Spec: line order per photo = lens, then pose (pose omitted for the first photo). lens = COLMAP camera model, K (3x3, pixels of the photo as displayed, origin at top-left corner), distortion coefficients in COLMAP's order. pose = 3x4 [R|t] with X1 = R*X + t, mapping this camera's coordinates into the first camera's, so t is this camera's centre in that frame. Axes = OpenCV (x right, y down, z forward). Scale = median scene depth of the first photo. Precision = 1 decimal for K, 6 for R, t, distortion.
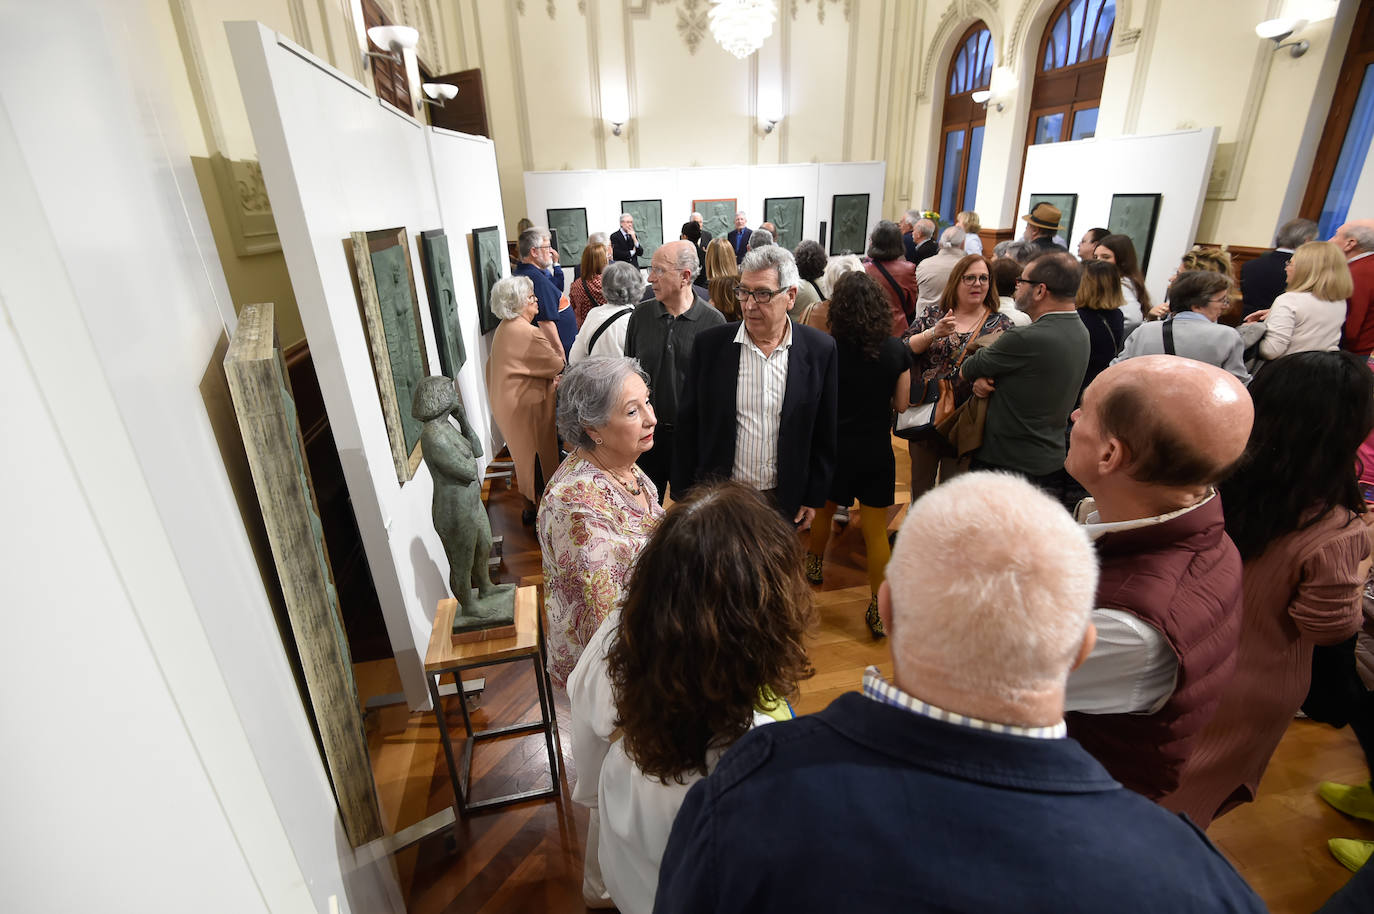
lens RADIAL K [[644.3, 0, 686.7], [0, 644.3, 465.4], [0, 0, 1]] dist [-0.009087, -0.001195]
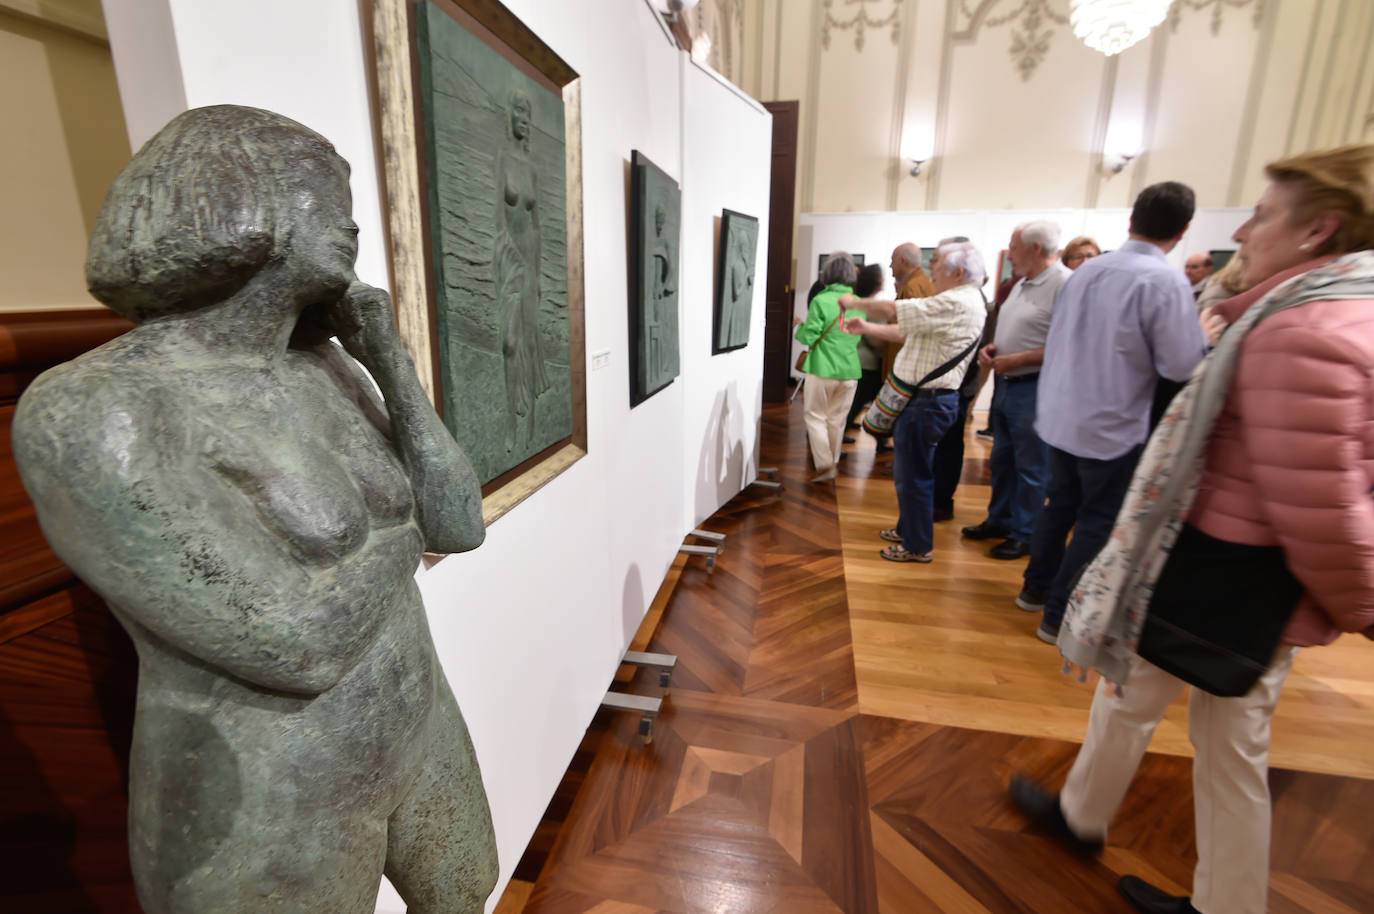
lens RADIAL K [[644.3, 0, 676.3], [0, 644.3, 454.1], [0, 0, 1]] dist [-0.009087, -0.001195]
pose [[0.918781, 0.135719, -0.370704, -0.032883], [-0.183741, 0.978148, -0.097288, -0.006900], [0.349400, 0.157500, 0.923642, 0.155793]]
